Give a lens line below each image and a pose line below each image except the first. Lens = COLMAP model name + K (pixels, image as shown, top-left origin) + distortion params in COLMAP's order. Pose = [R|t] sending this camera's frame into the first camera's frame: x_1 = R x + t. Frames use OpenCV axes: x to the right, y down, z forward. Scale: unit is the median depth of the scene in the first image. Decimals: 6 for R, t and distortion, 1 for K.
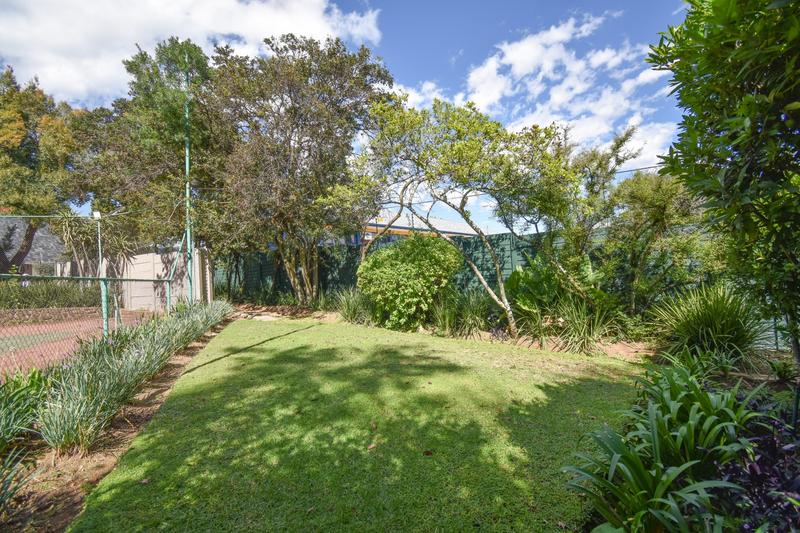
lens RADIAL K [[359.9, 0, 402.6], [0, 359.9, 266.5], [0, 0, 1]] dist [0.000786, -0.003335]
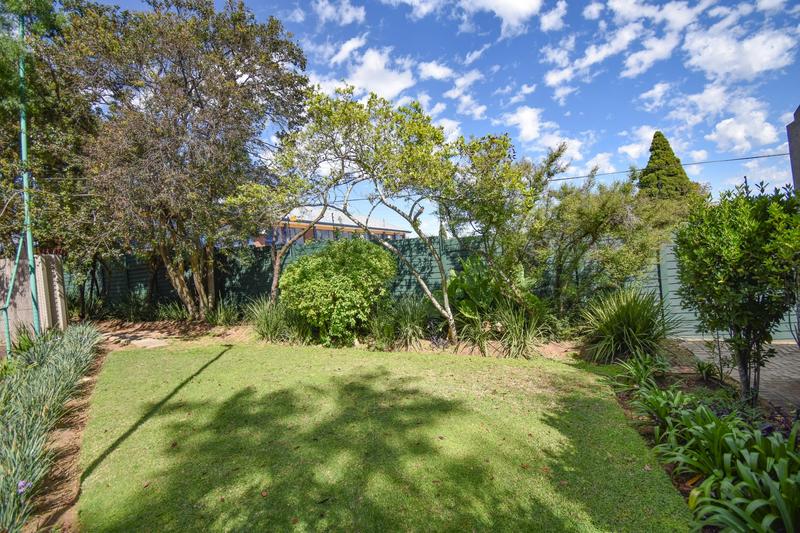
lens RADIAL K [[359.9, 0, 399.2], [0, 359.9, 266.1], [0, 0, 1]] dist [0.000786, -0.003335]
pose [[0.950029, -0.030042, 0.310713, -0.133144], [0.021205, 0.999270, 0.031782, -0.052293], [-0.311441, -0.023605, 0.949972, 0.096567]]
